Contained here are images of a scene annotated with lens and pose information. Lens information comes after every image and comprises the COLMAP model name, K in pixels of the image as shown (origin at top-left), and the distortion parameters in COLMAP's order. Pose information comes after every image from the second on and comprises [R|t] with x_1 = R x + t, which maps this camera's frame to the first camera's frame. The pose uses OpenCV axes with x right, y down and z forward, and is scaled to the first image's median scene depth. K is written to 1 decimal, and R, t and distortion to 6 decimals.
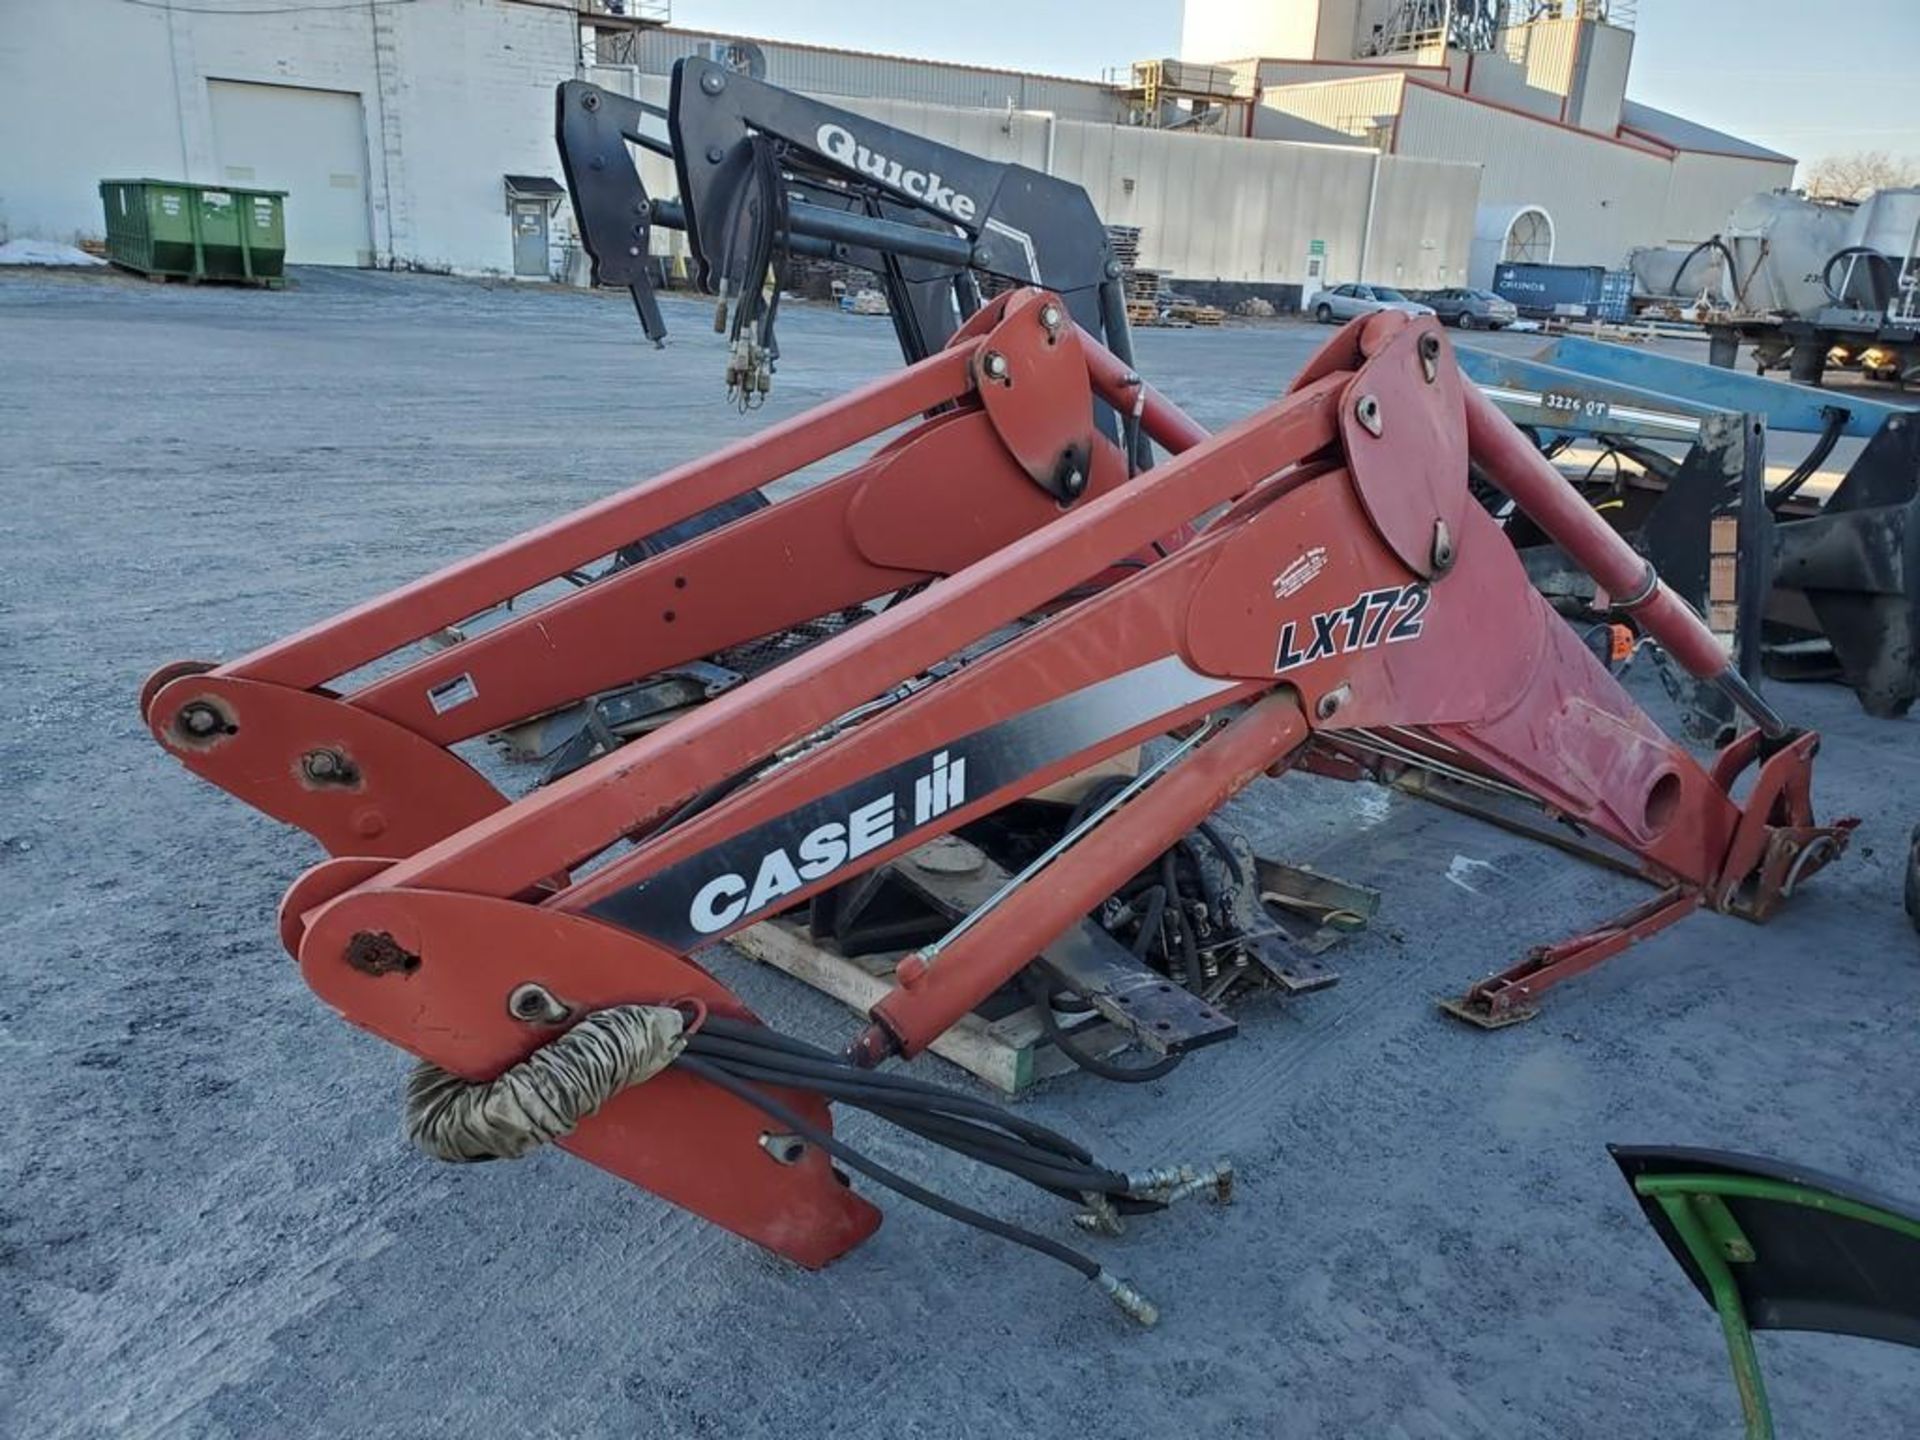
lens RADIAL K [[1489.0, 0, 965.9], [0, 1489.0, 743.6], [0, 0, 1]] dist [0.008059, 0.016534]
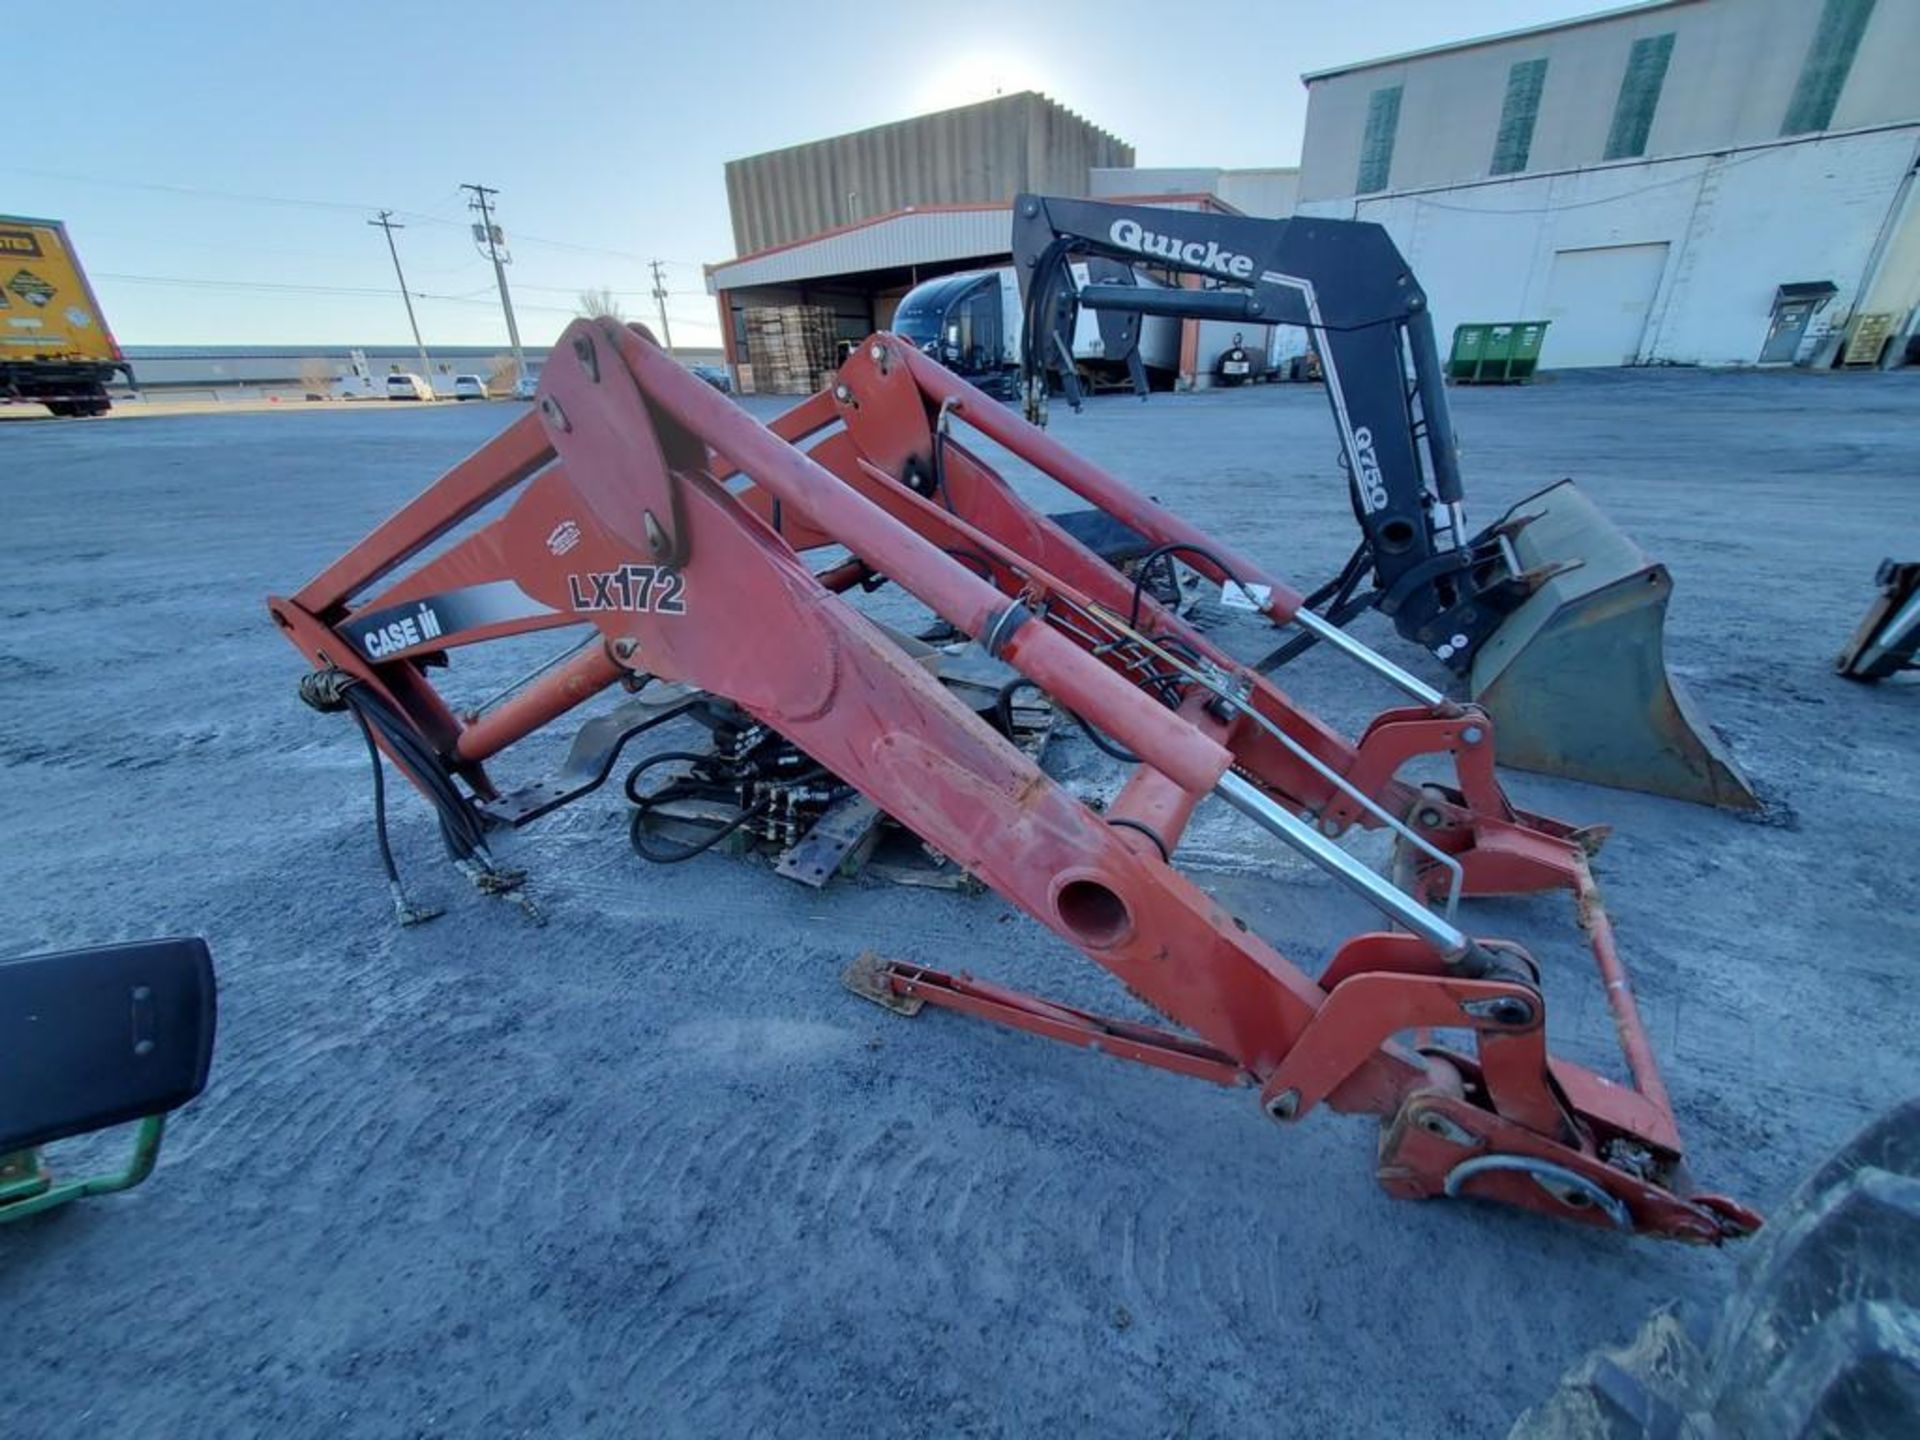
lens RADIAL K [[760.7, 0, 973.8], [0, 760.7, 739.9], [0, 0, 1]] dist [-0.002119, 0.000049]
pose [[0.463362, 0.322343, -0.825464, 0.442343], [-0.211240, 0.944822, 0.250376, -0.083480], [0.860624, 0.058357, 0.505886, 0.425669]]
